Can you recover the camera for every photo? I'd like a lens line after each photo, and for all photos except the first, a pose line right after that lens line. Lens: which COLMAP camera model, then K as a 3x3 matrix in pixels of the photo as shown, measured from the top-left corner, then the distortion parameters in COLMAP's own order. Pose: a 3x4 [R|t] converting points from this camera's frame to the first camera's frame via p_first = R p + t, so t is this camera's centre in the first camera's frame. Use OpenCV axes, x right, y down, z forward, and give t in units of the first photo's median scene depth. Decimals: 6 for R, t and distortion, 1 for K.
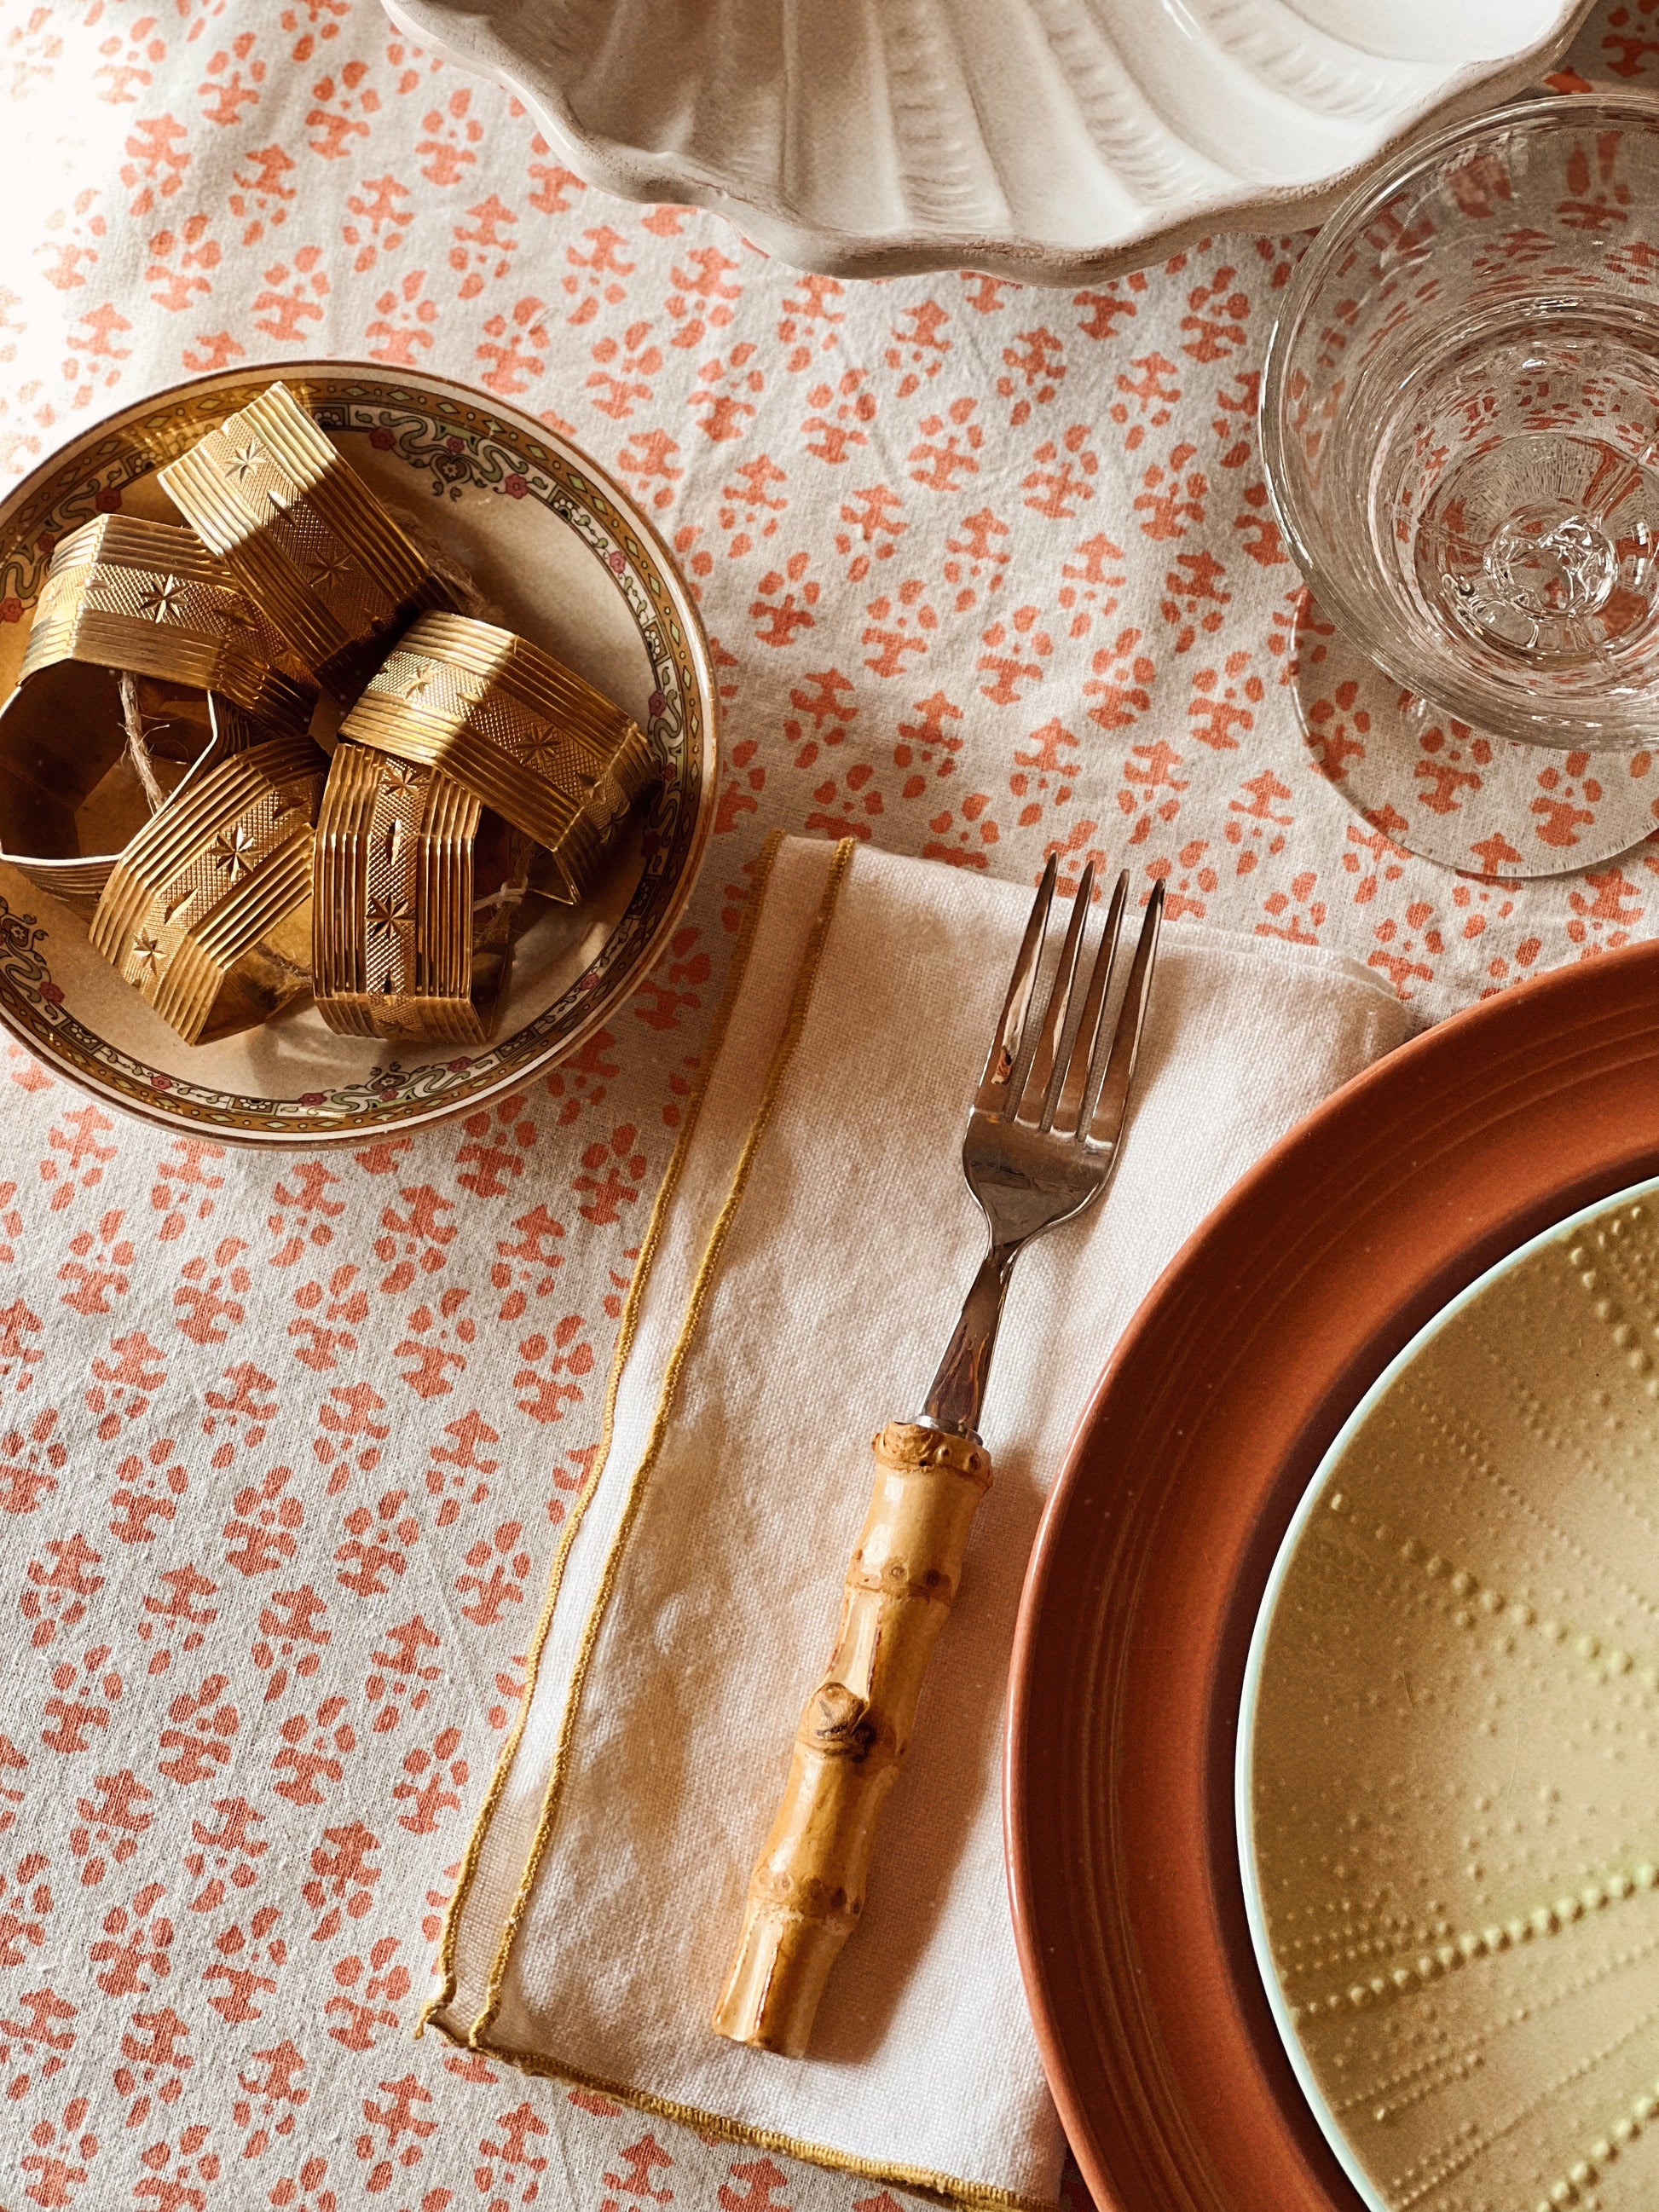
lens RADIAL K [[4967.8, 0, 849.4], [0, 4967.8, 1106.3], [0, 0, 1]] dist [-0.382380, 8.693925]
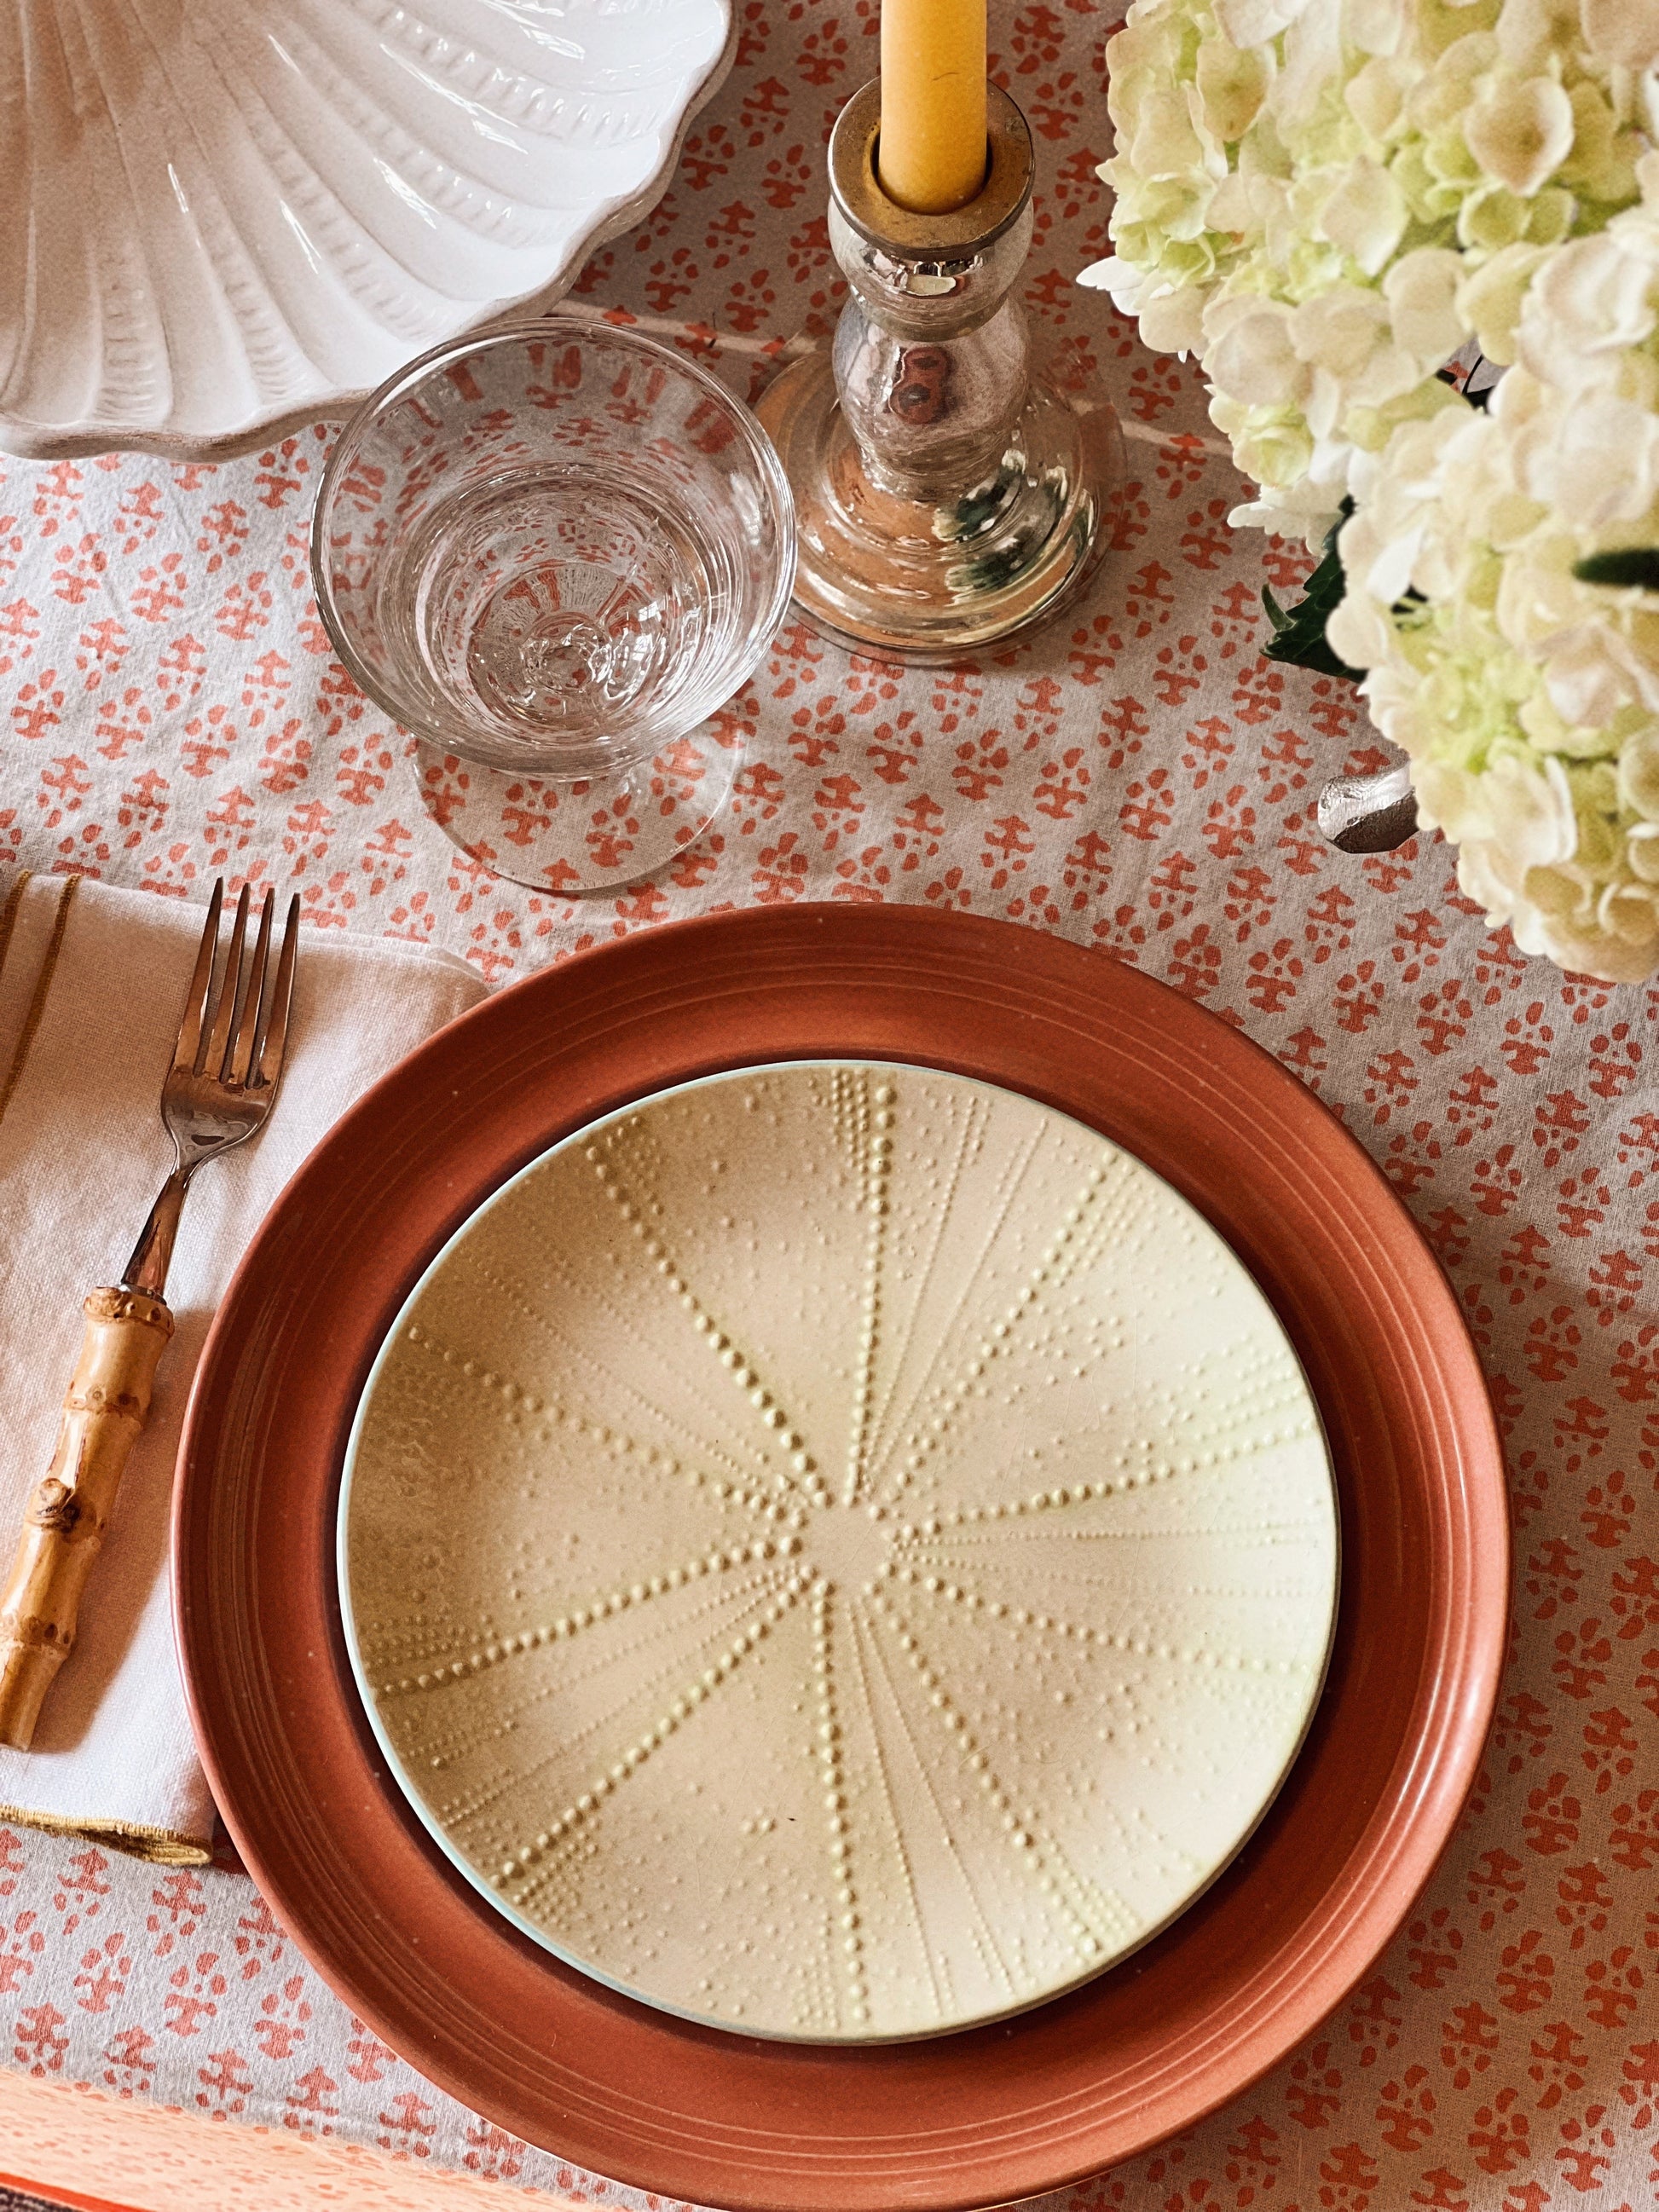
lens RADIAL K [[4967.8, 0, 849.4], [0, 4967.8, 1106.3], [0, 0, 1]] dist [-0.382380, 8.693925]
pose [[0.999103, -0.029127, 0.030753, 0.164820], [0.030713, 0.998154, -0.052404, 0.085401], [-0.029170, 0.053302, 0.998152, -0.352067]]
